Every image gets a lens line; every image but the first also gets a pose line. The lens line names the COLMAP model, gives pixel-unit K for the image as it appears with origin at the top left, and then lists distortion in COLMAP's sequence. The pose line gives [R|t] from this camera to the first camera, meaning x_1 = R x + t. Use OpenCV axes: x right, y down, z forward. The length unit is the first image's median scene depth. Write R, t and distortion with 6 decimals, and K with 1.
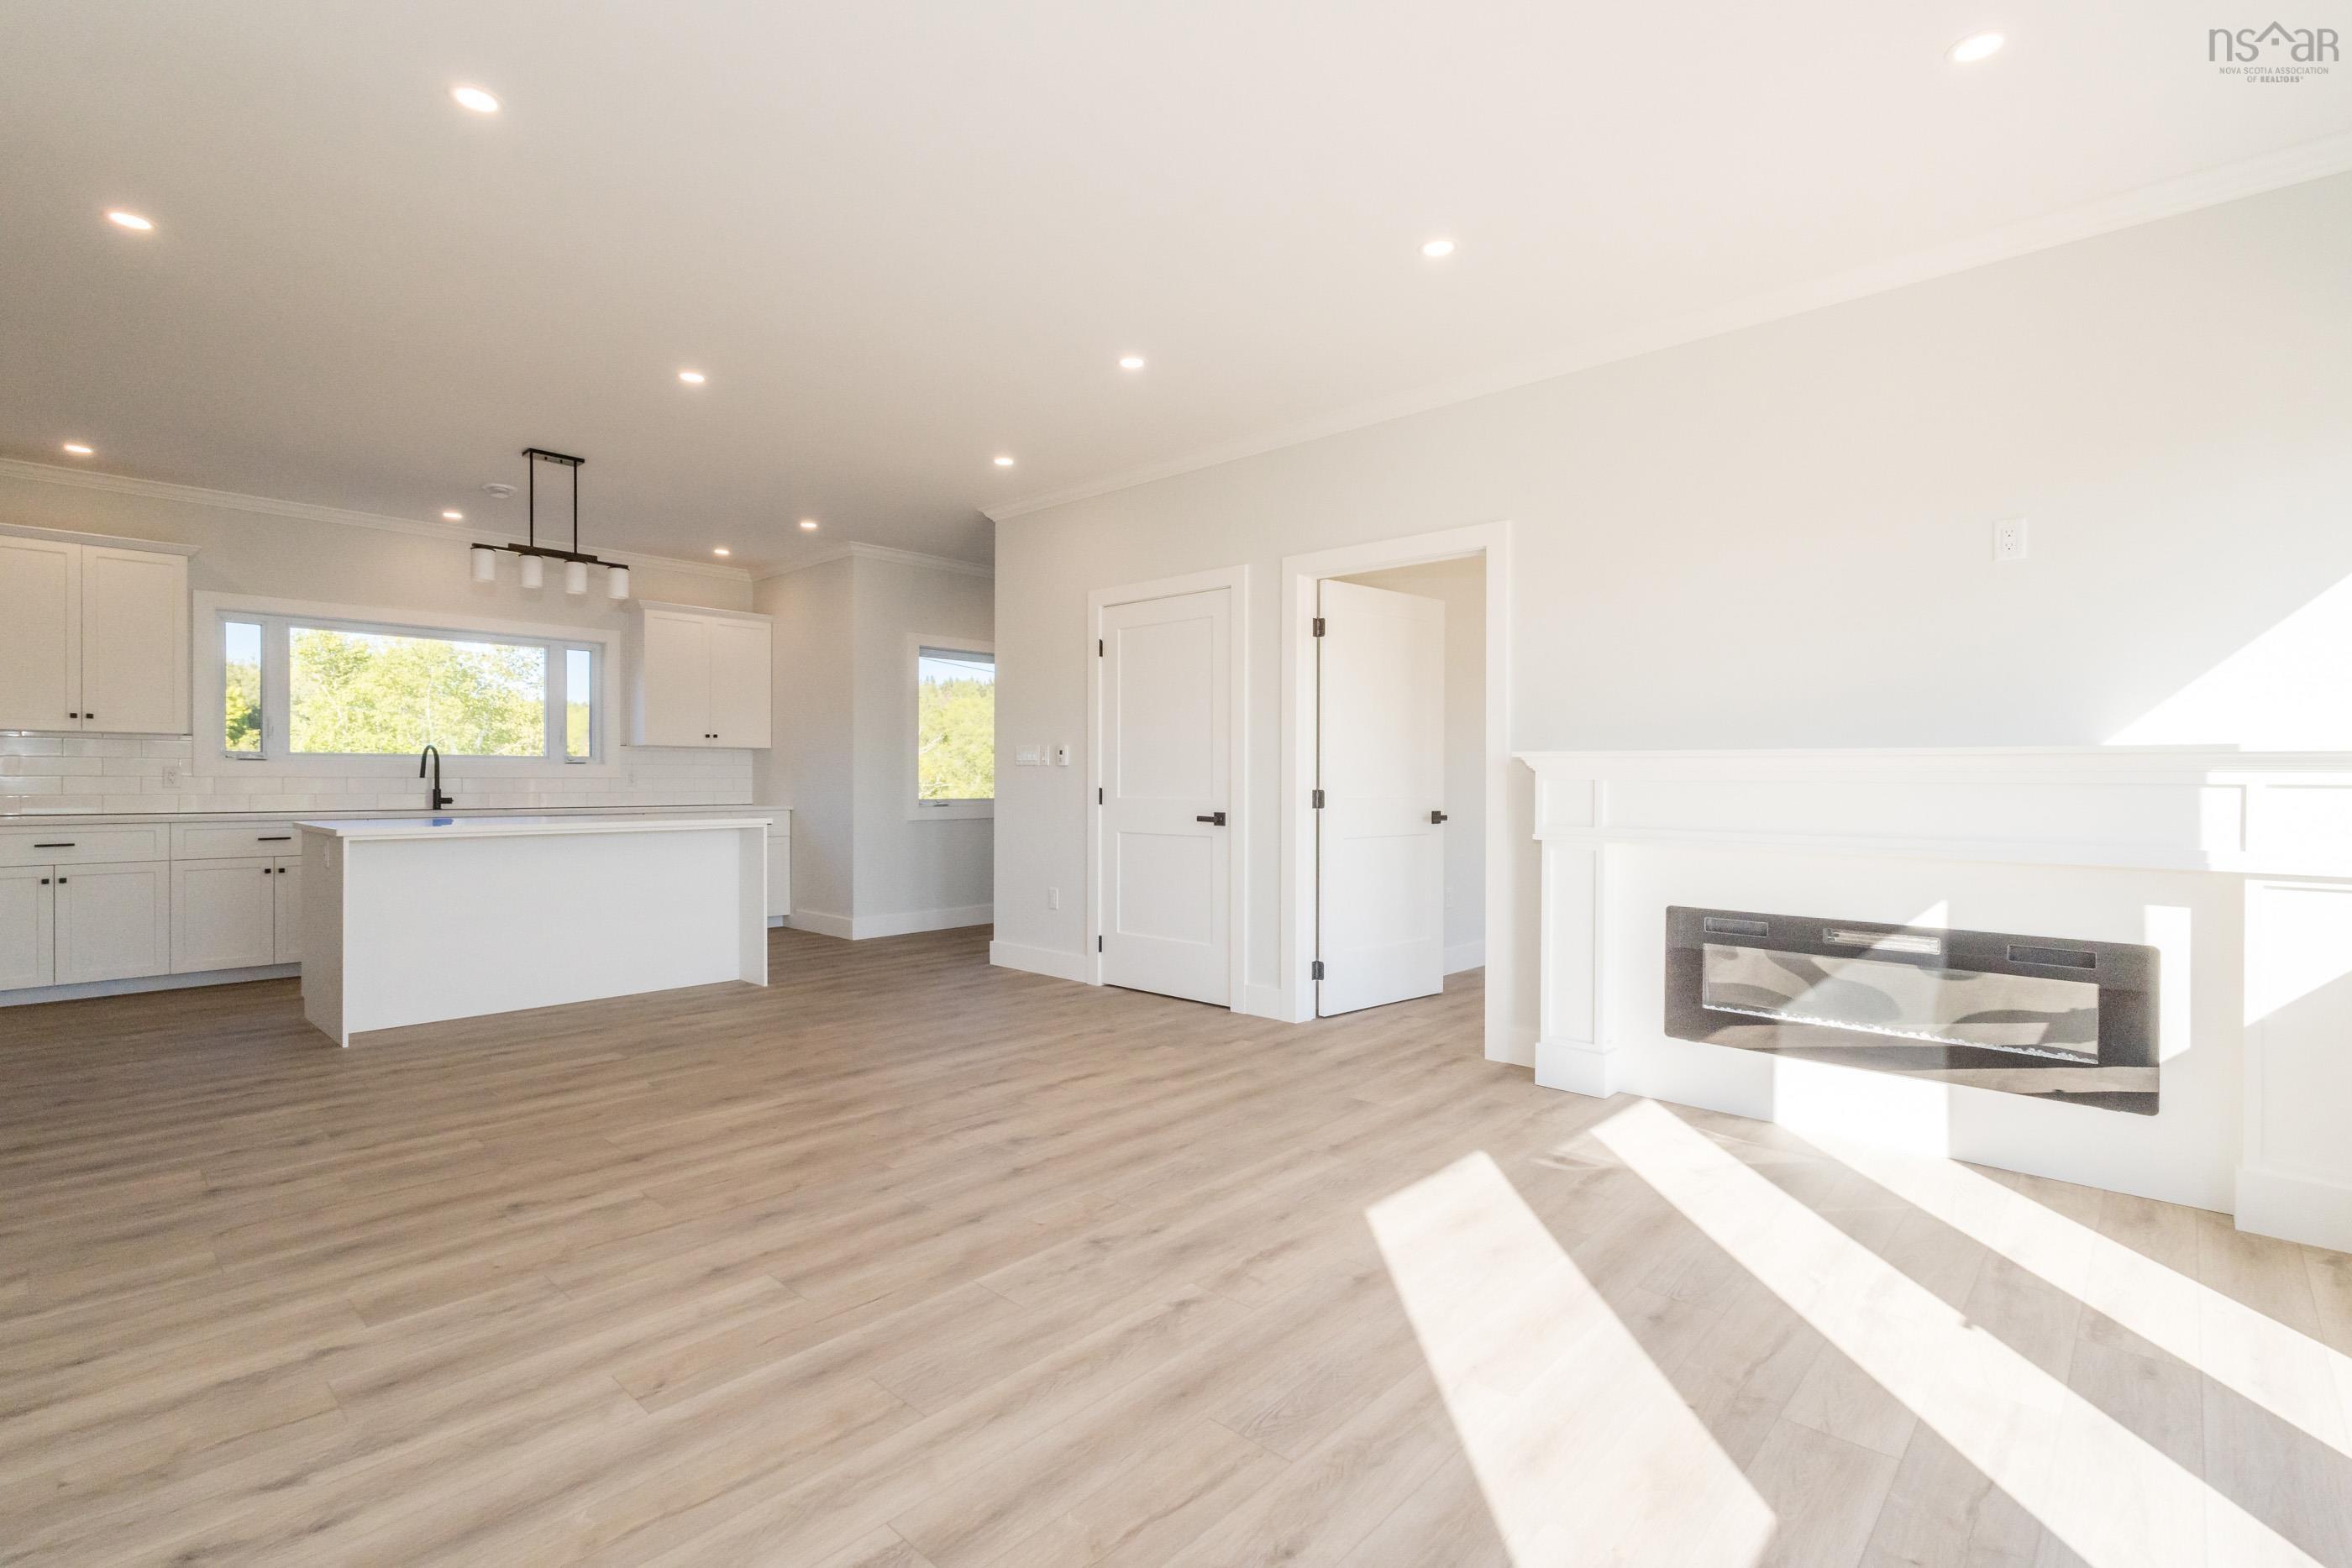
lens RADIAL K [[1086.8, 0, 1179.5], [0, 1086.8, 779.0], [0, 0, 1]] dist [0.002543, 0.000559]
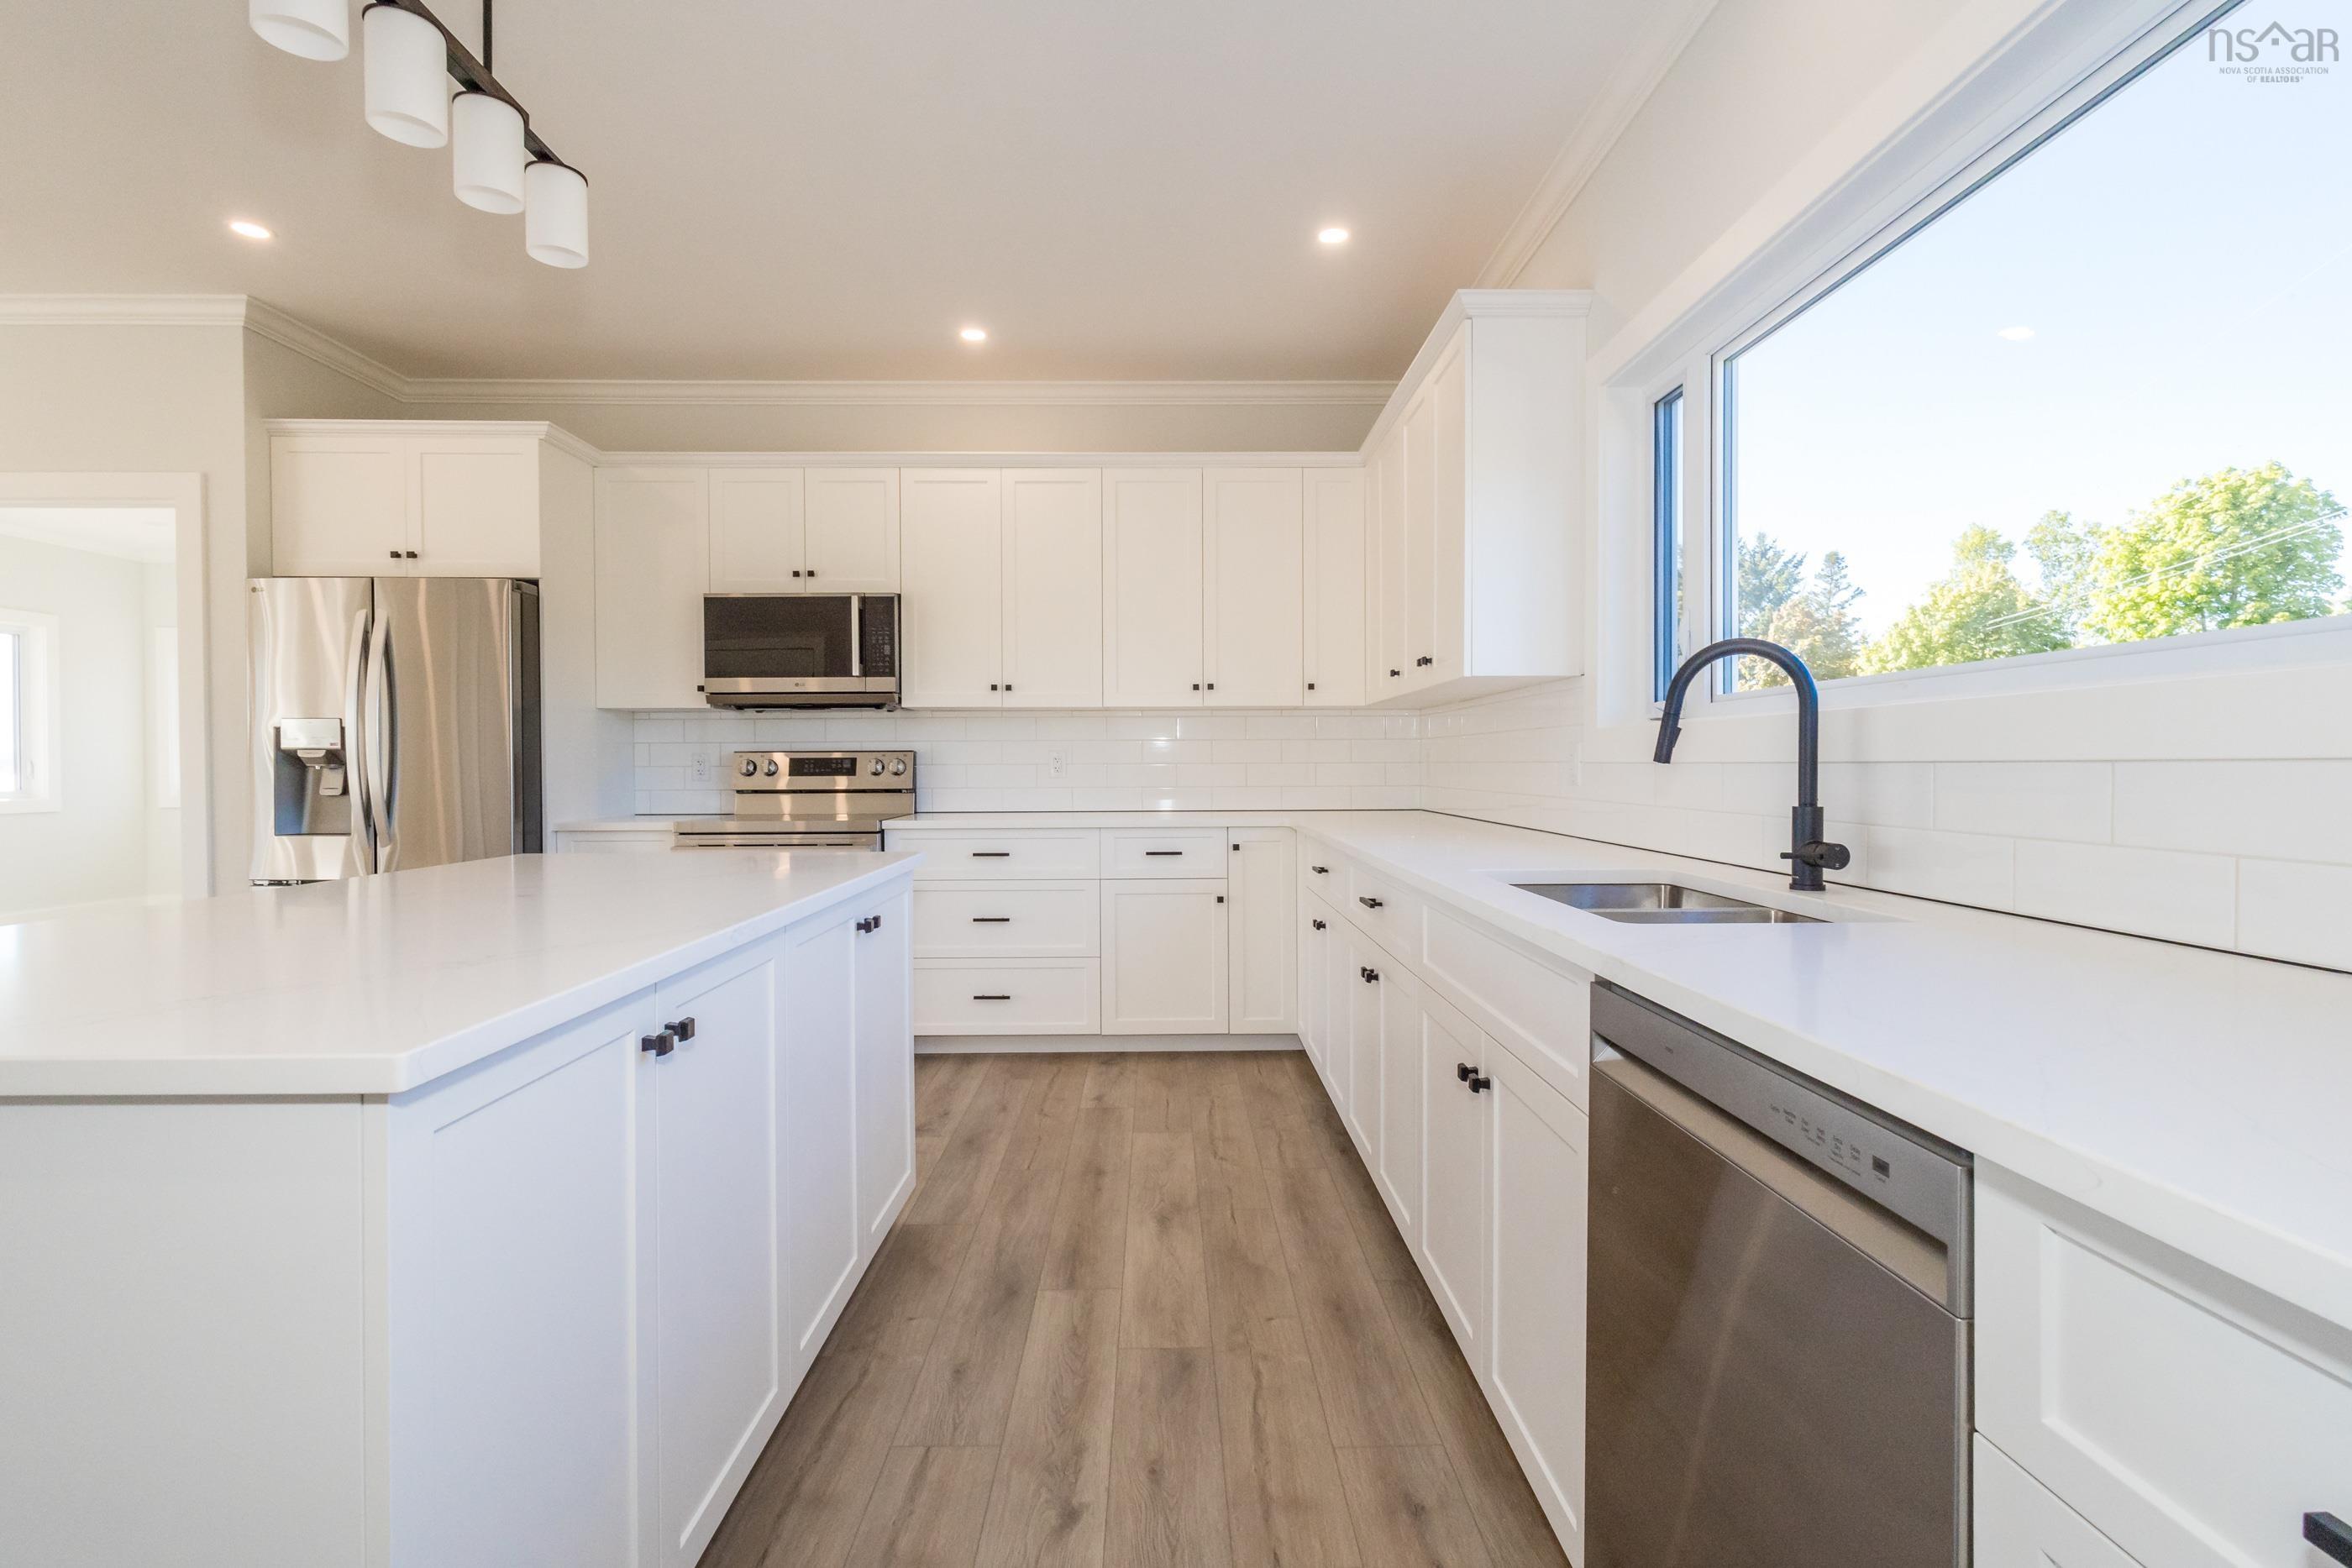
lens RADIAL K [[1086.8, 0, 1179.5], [0, 1086.8, 779.0], [0, 0, 1]] dist [0.002543, 0.000559]
pose [[-0.726772, 0.007728, -0.686836, -0.417301], [0.002381, 0.999959, 0.008732, 0.000173], [0.686875, 0.004711, -0.726760, 1.122527]]
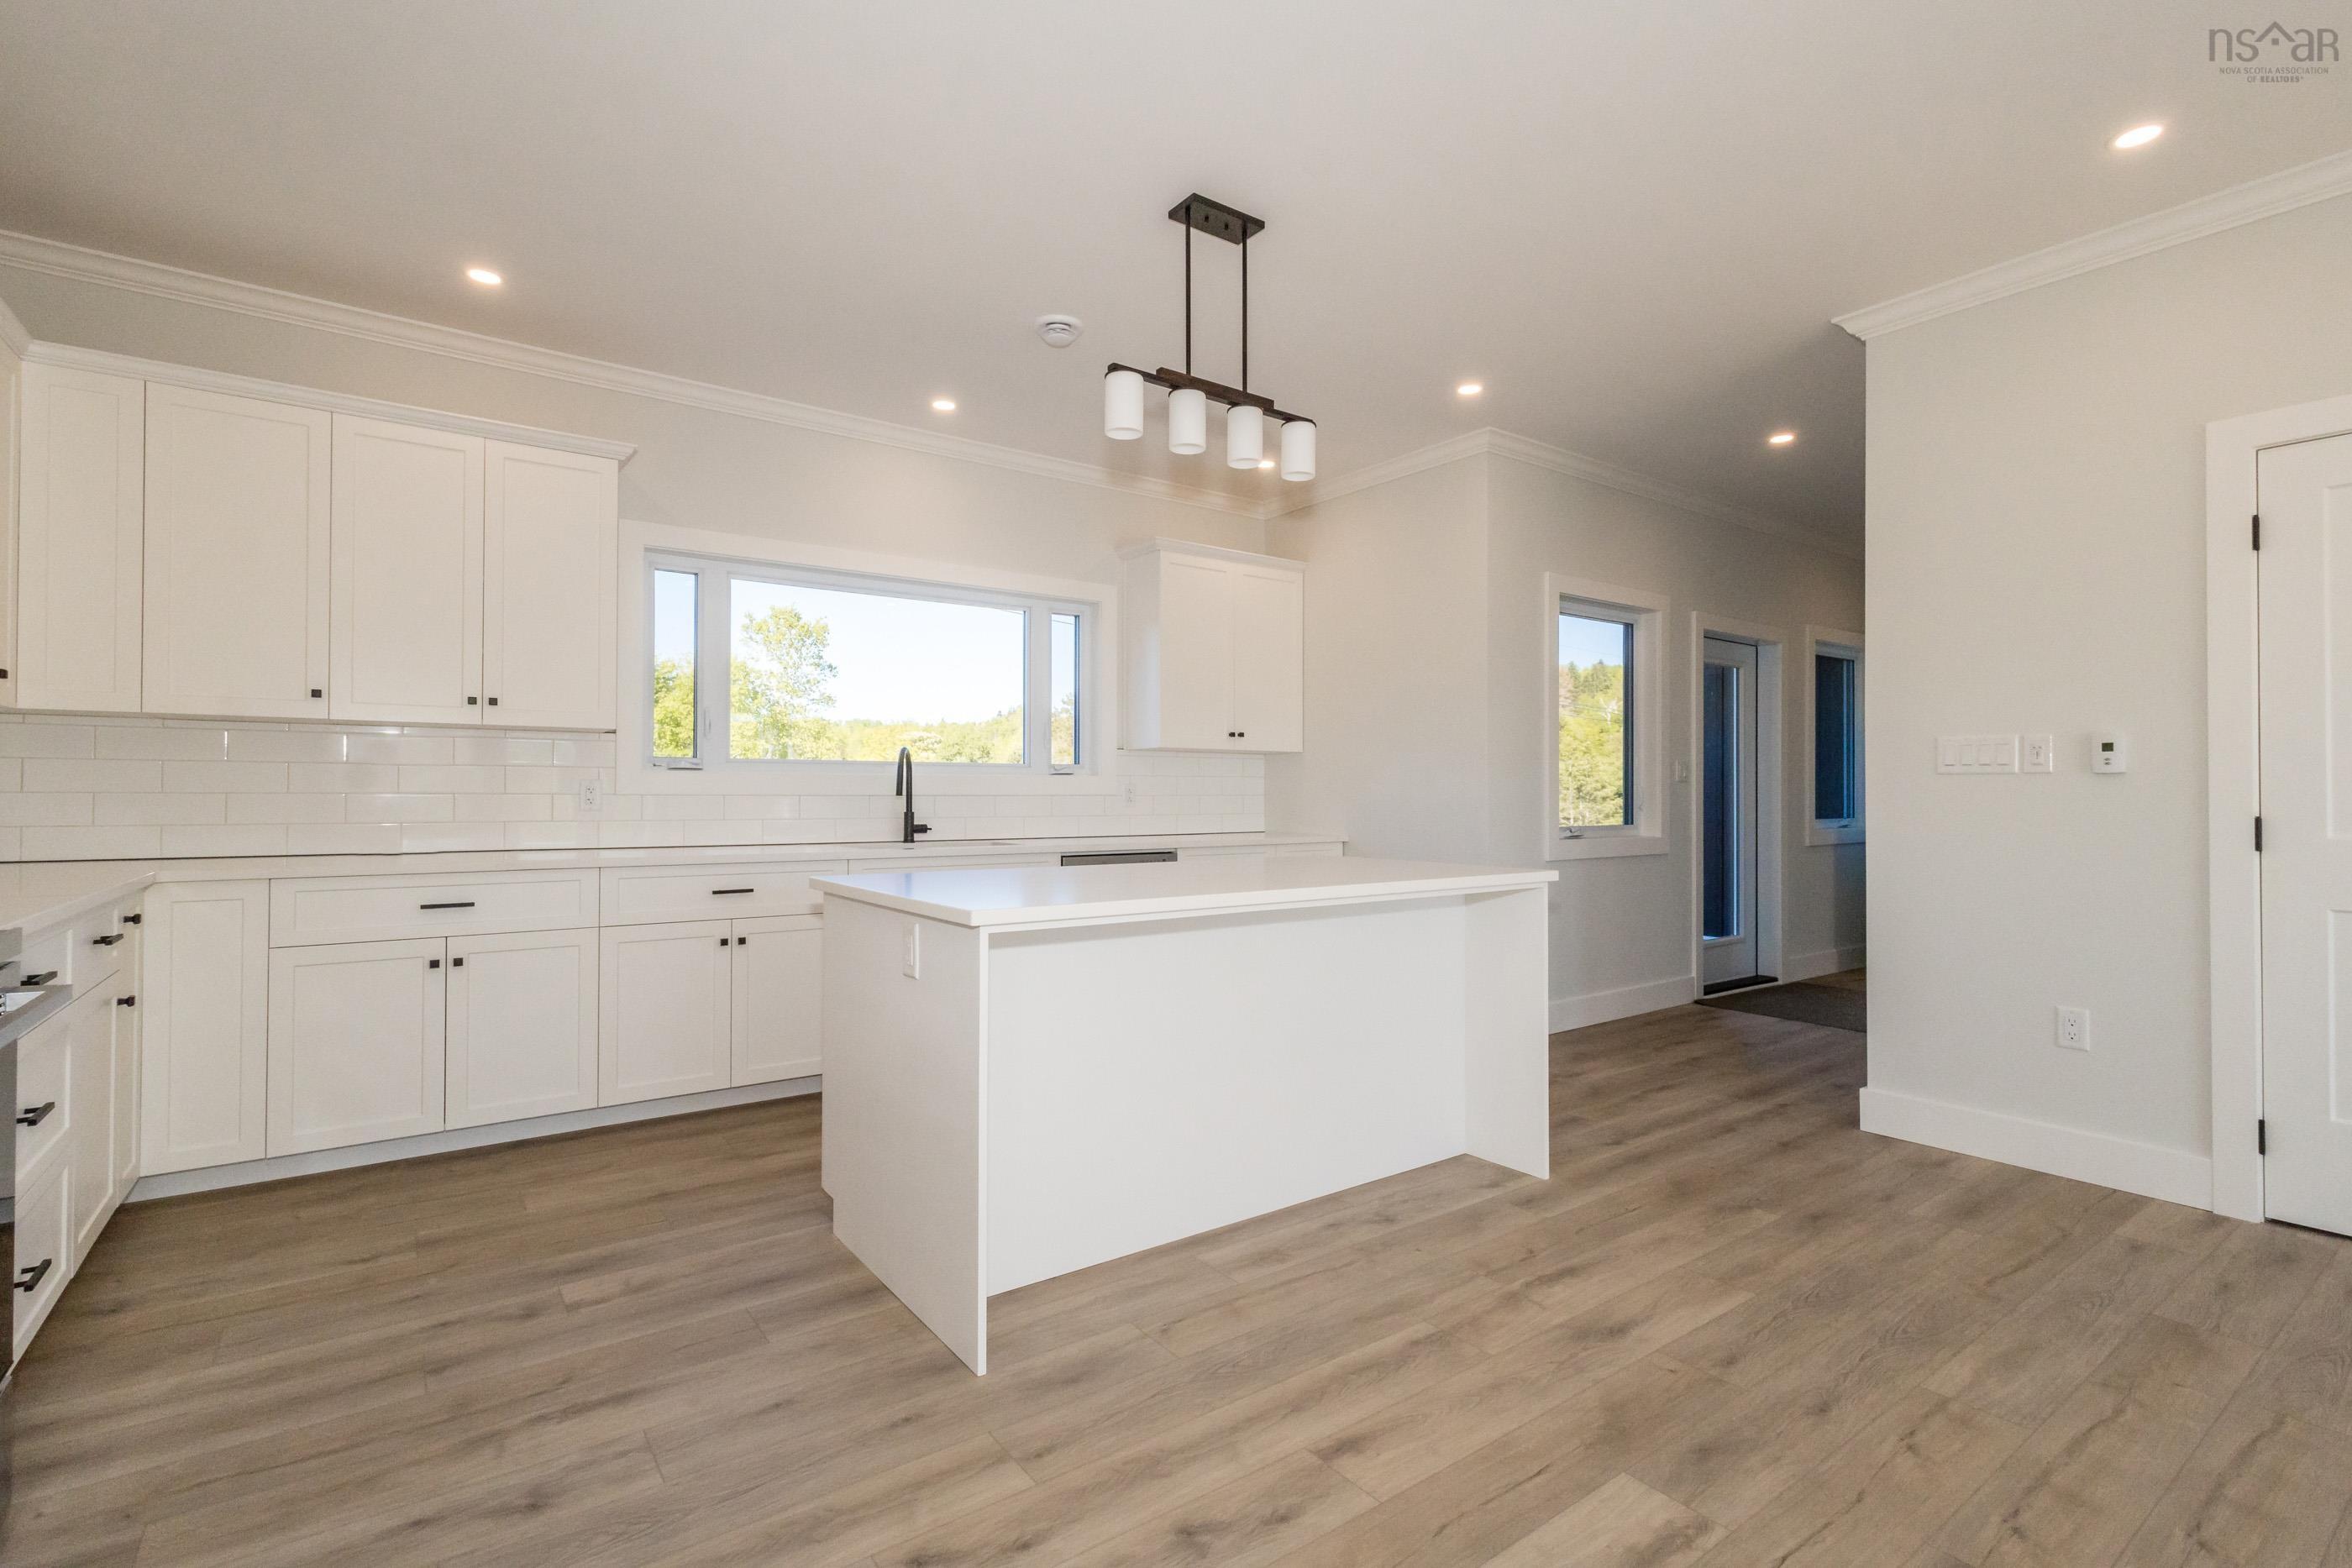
lens RADIAL K [[1086.8, 0, 1179.5], [0, 1086.8, 779.0], [0, 0, 1]] dist [0.002543, 0.000559]
pose [[0.981720, -0.003222, -0.190304, -0.398043], [0.001026, 0.999932, -0.011640, -0.003507], [0.190328, 0.011232, 0.981656, 0.370983]]
